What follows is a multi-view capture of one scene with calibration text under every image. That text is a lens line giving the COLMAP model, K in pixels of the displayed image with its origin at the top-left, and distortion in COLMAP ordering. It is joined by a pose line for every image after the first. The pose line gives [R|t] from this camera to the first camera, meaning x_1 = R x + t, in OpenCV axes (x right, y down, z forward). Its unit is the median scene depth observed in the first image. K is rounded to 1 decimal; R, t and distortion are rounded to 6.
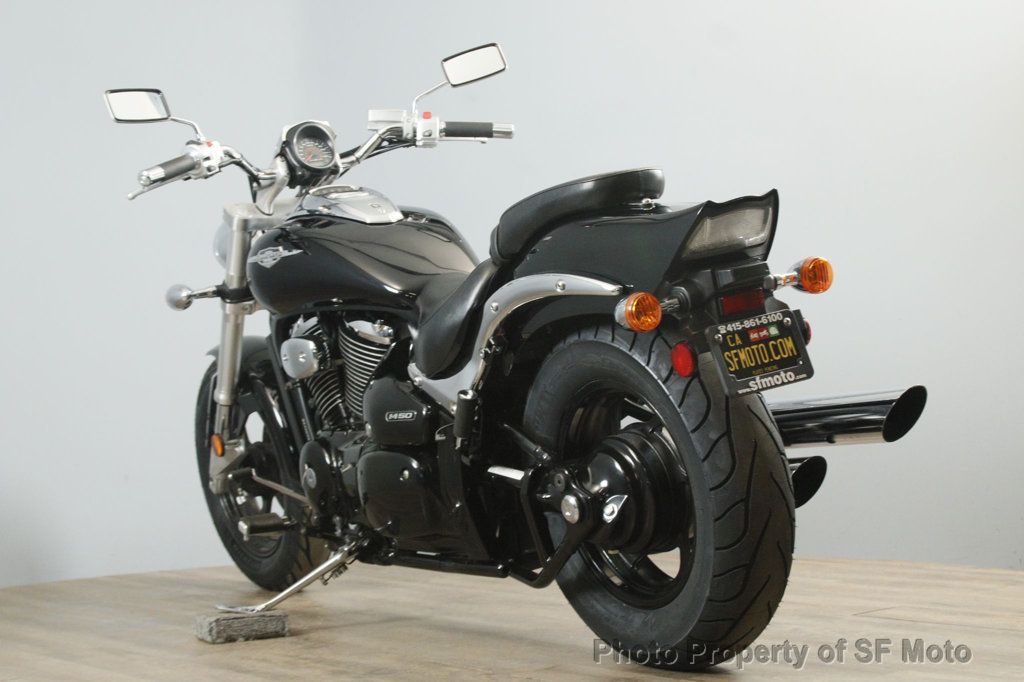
lens RADIAL K [[1823.2, 0, 512.0], [0, 1823.2, 341.0], [0, 0, 1]] dist [-0.007364, -0.081486]
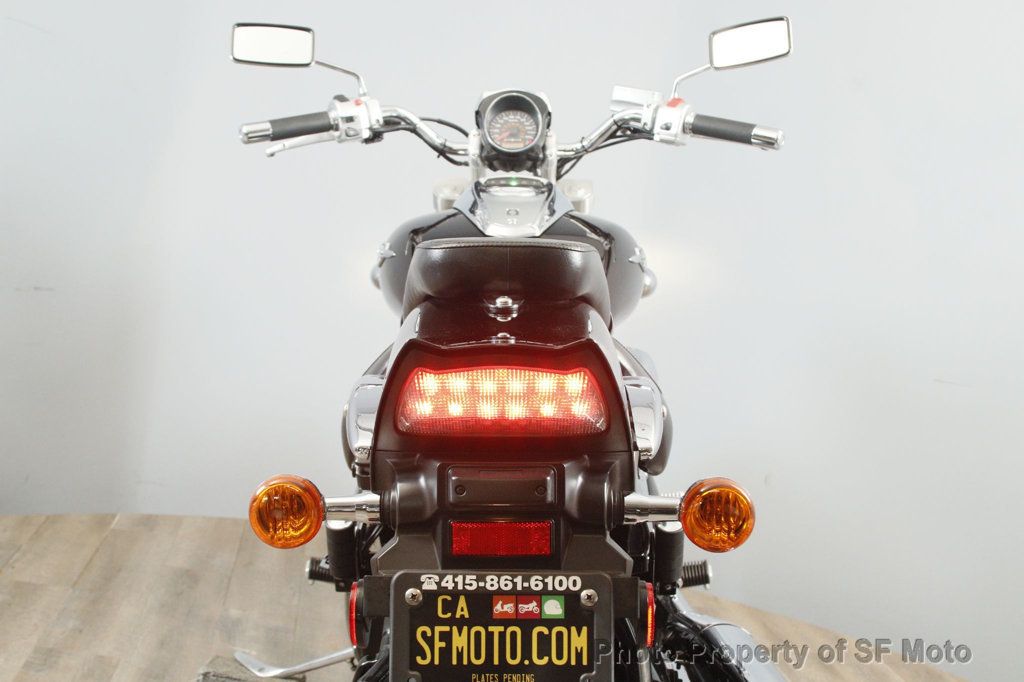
lens RADIAL K [[1390.9, 0, 494.4], [0, 1390.9, 340.7], [0, 0, 1]] dist [0.037726, 0.011690]
pose [[0.814421, 0.224267, -0.535184, 0.255512], [-0.180361, 0.974447, 0.133873, -0.101805], [0.551532, -0.012502, 0.834060, 0.521388]]
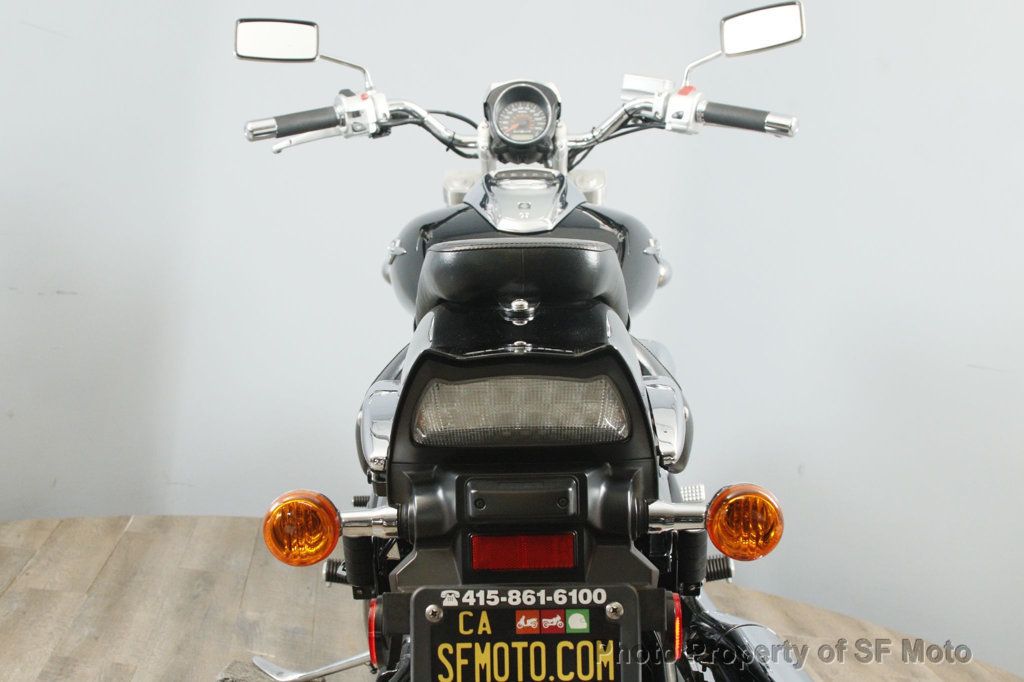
lens RADIAL K [[1392.4, 0, 512.0], [0, 1392.4, 341.0], [0, 0, 1]] dist [0.011253, 0.024329]
pose [[0.821586, 0.212356, -0.529056, 0.248429], [-0.159760, 0.976611, 0.143903, -0.105179], [0.547241, -0.033707, 0.836296, 0.528574]]
